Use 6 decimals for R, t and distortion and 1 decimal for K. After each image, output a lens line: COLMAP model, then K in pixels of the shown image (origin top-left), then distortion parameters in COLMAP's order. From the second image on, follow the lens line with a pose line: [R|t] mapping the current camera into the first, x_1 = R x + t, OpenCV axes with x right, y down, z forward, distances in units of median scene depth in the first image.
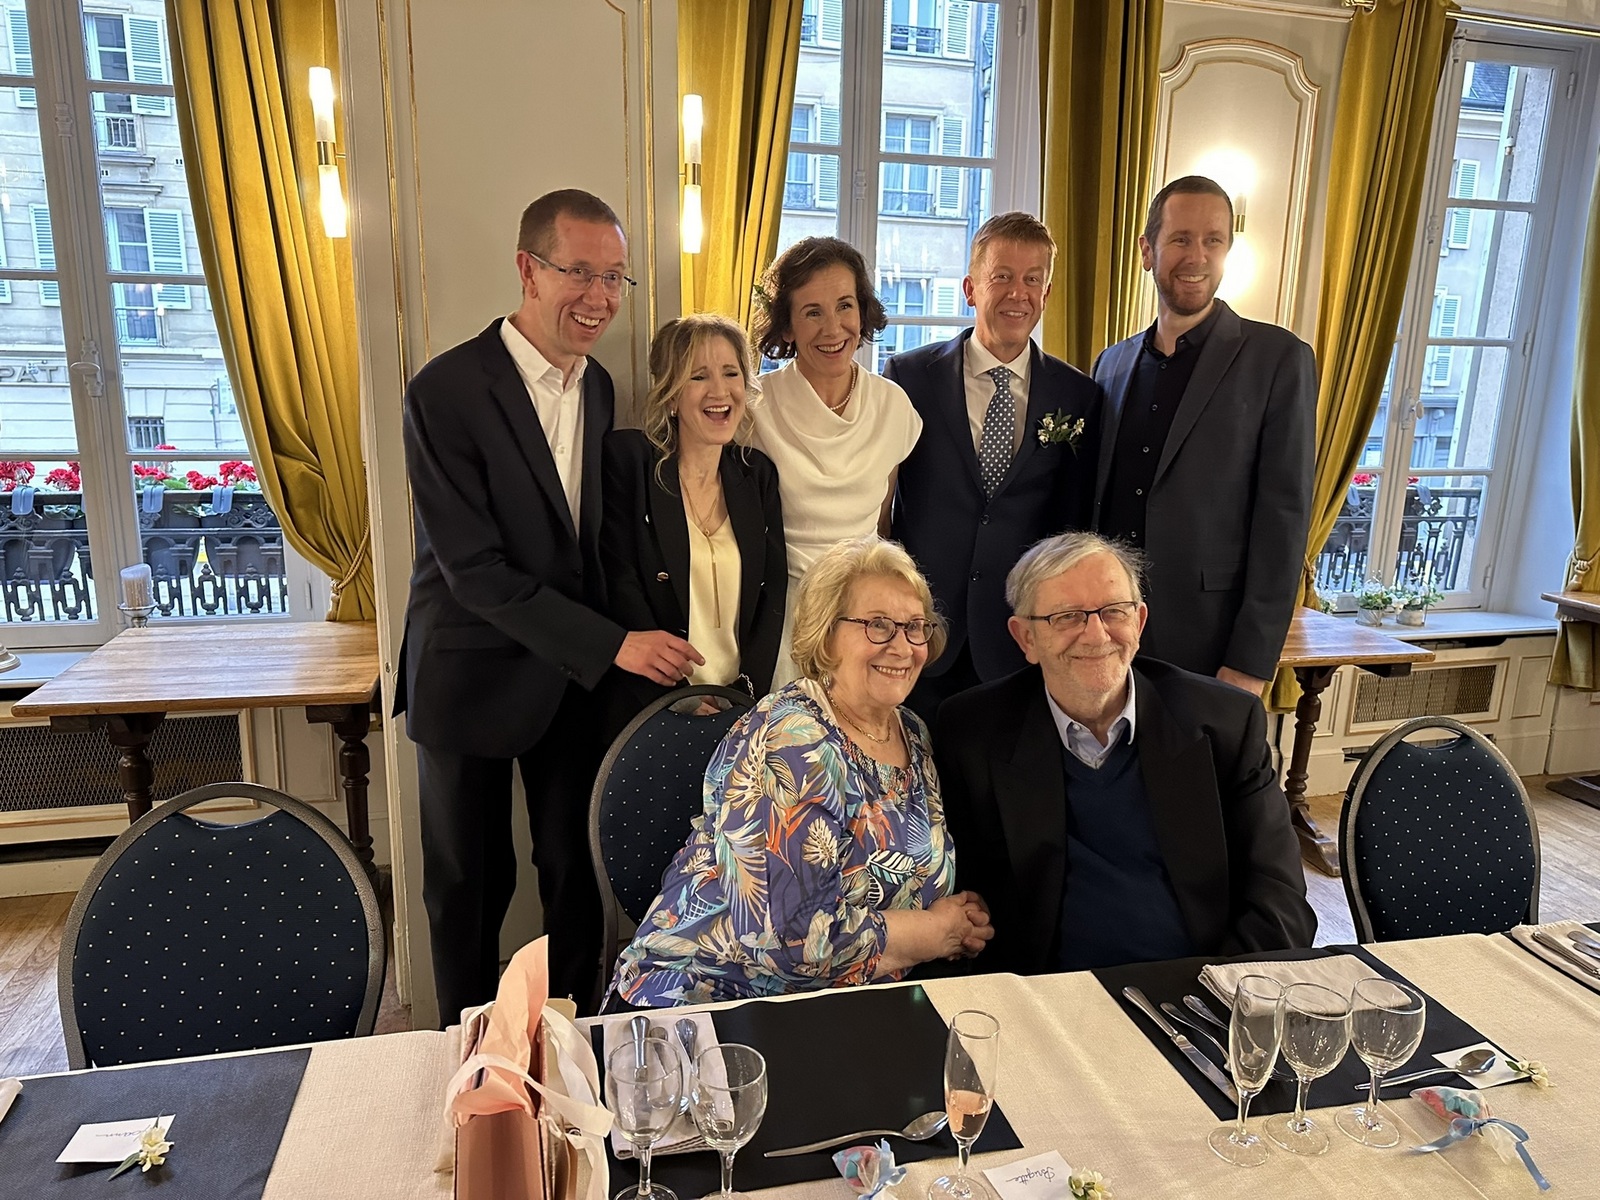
lens RADIAL K [[1151.0, 0, 812.2], [0, 1151.0, 591.6], [0, 0, 1]] dist [0.025052, -0.030226]
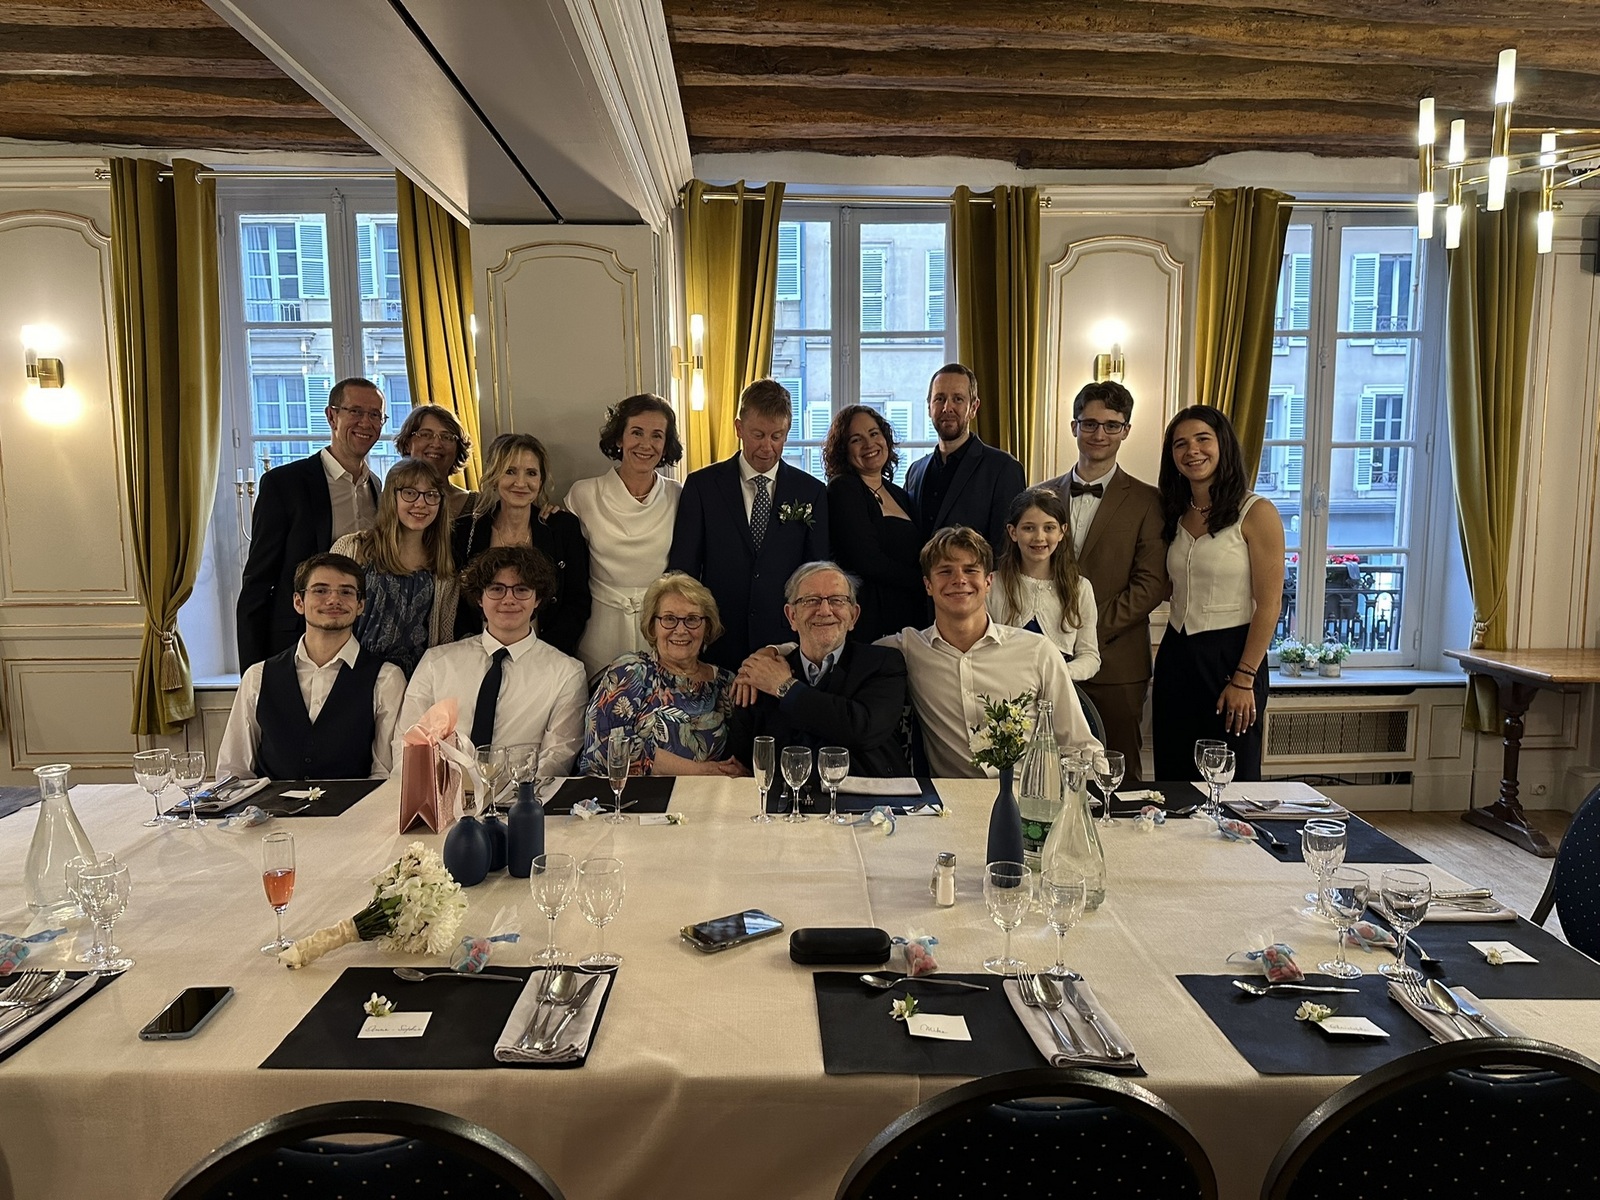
lens RADIAL K [[1151.0, 0, 789.3], [0, 1151.0, 607.0], [0, 0, 1]] dist [0.025052, -0.030226]
pose [[0.975598, -0.007861, -0.219423, 0.313500], [-0.011933, 0.995983, -0.088739, 0.093944], [0.219239, 0.089192, 0.971586, -0.405697]]
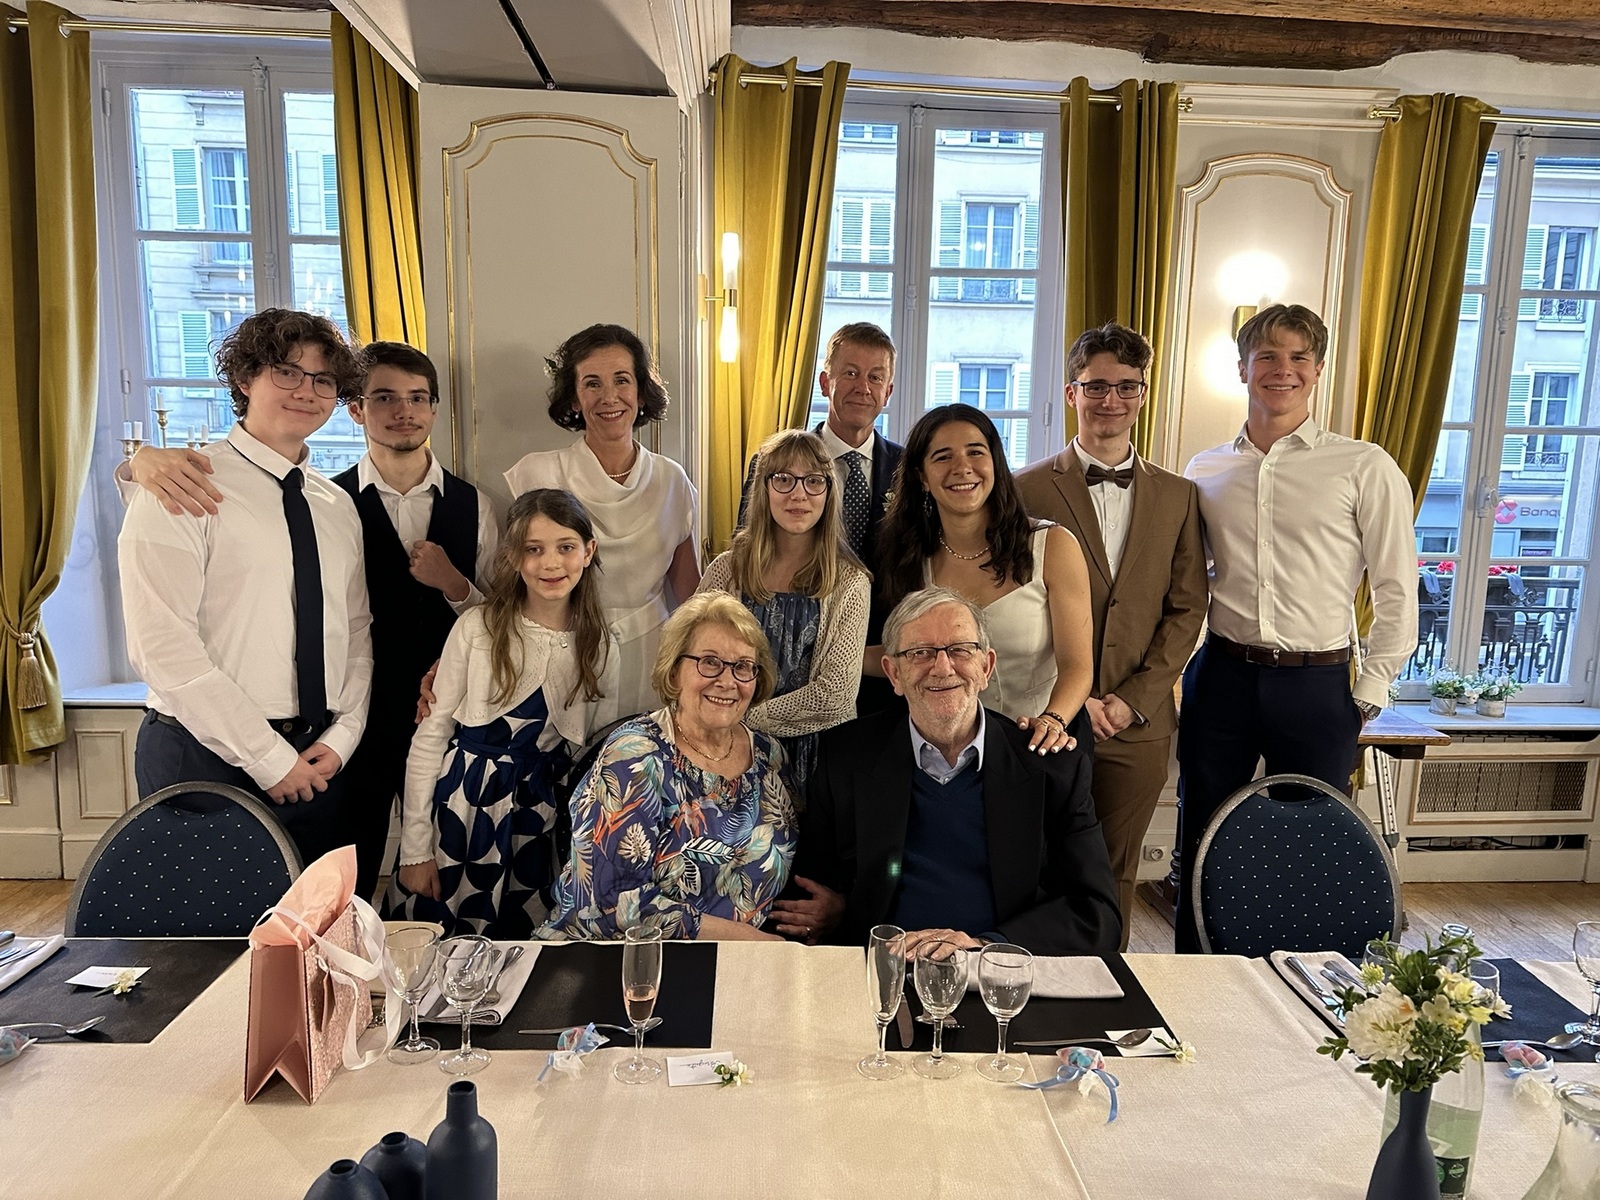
lens RADIAL K [[1151.0, 0, 803.1], [0, 1151.0, 603.9], [0, 0, 1]] dist [0.025052, -0.030226]
pose [[0.980850, 0.023274, -0.193367, 0.180321], [-0.034887, 0.997772, -0.056871, 0.014094], [0.191612, 0.062528, 0.979477, -0.109342]]
